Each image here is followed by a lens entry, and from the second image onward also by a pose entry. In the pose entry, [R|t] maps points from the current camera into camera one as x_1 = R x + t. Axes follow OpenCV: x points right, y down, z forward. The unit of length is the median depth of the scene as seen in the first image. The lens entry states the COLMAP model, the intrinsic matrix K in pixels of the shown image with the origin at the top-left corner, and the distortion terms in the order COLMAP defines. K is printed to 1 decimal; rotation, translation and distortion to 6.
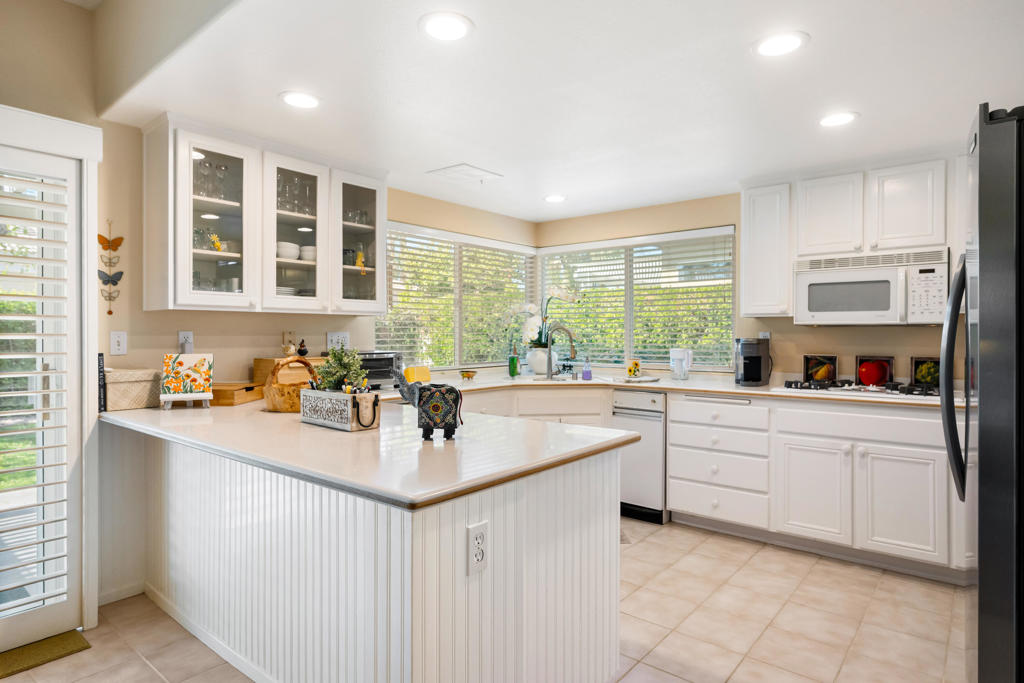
lens RADIAL K [[571.7, 0, 512.1], [0, 571.7, 336.7], [0, 0, 1]] dist [0.003687, 0.001034]
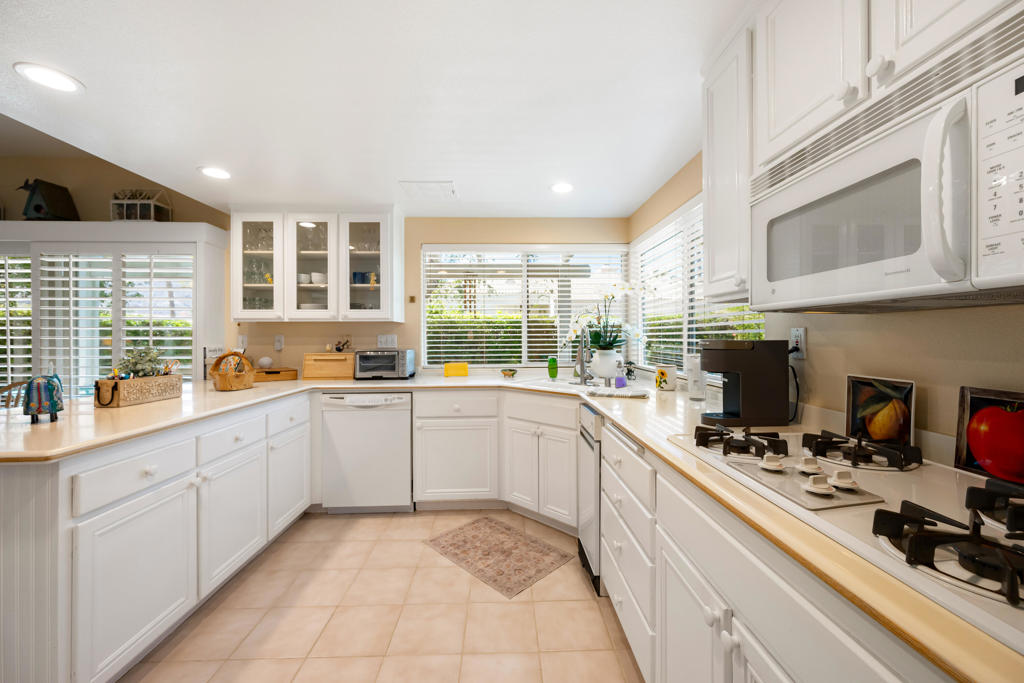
lens RADIAL K [[401.4, 0, 516.3], [0, 401.4, 338.2], [0, 0, 1]] dist [0.000871, -0.000355]
pose [[0.666704, -0.001801, -0.745320, 0.657821], [-0.000139, 0.999997, -0.002540, 0.002915], [0.745322, 0.001797, 0.666702, 0.667597]]
